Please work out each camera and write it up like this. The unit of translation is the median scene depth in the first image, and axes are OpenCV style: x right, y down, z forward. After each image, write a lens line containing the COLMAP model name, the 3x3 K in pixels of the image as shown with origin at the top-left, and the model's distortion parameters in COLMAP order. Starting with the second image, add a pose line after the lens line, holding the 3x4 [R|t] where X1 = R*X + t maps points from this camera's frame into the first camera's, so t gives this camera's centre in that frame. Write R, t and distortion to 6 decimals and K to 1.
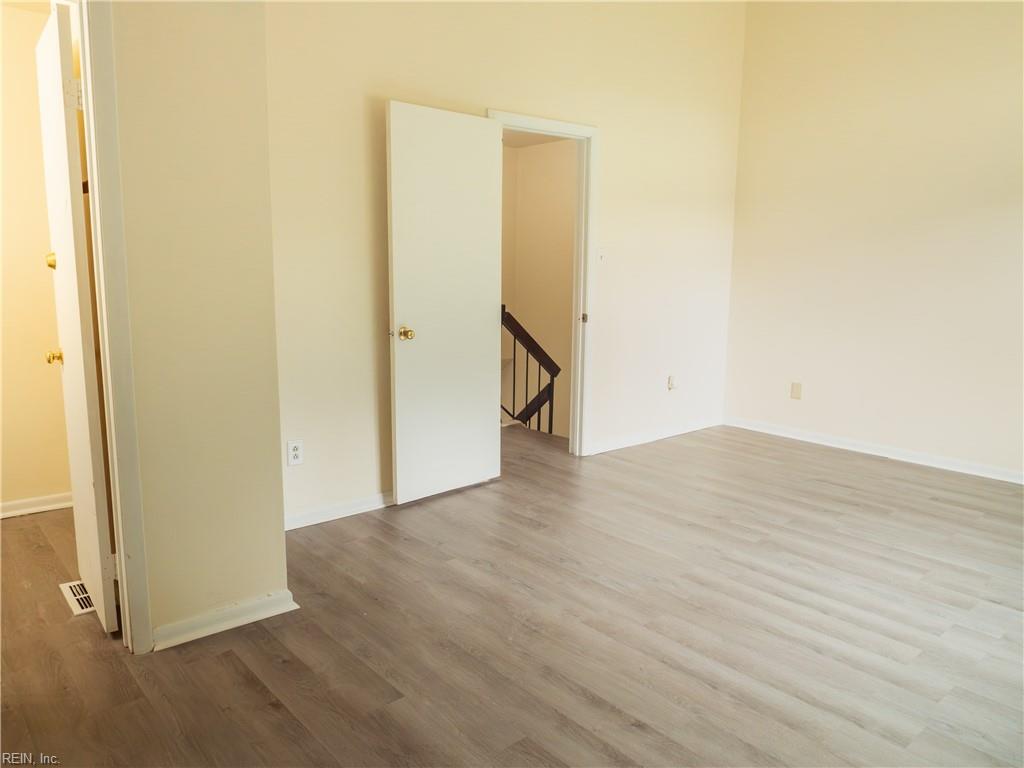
lens RADIAL K [[750.9, 0, 511.6], [0, 750.9, 383.4], [0, 0, 1]] dist [-0.000195, -0.007903]
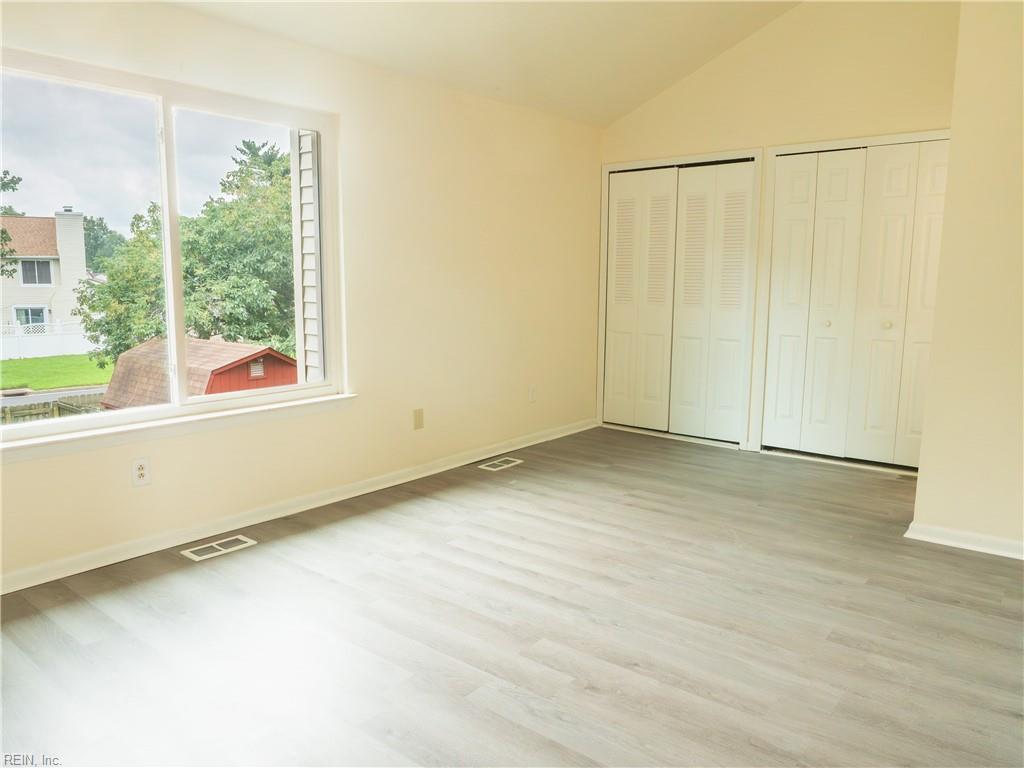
lens RADIAL K [[750.9, 0, 512.8], [0, 750.9, 384.5], [0, 0, 1]] dist [-0.000195, -0.007903]
pose [[-0.986123, 0.004300, -0.165960, 0.588505], [-0.046274, 0.952927, 0.299648, -0.302025], [0.159436, 0.303169, -0.939504, 1.996435]]
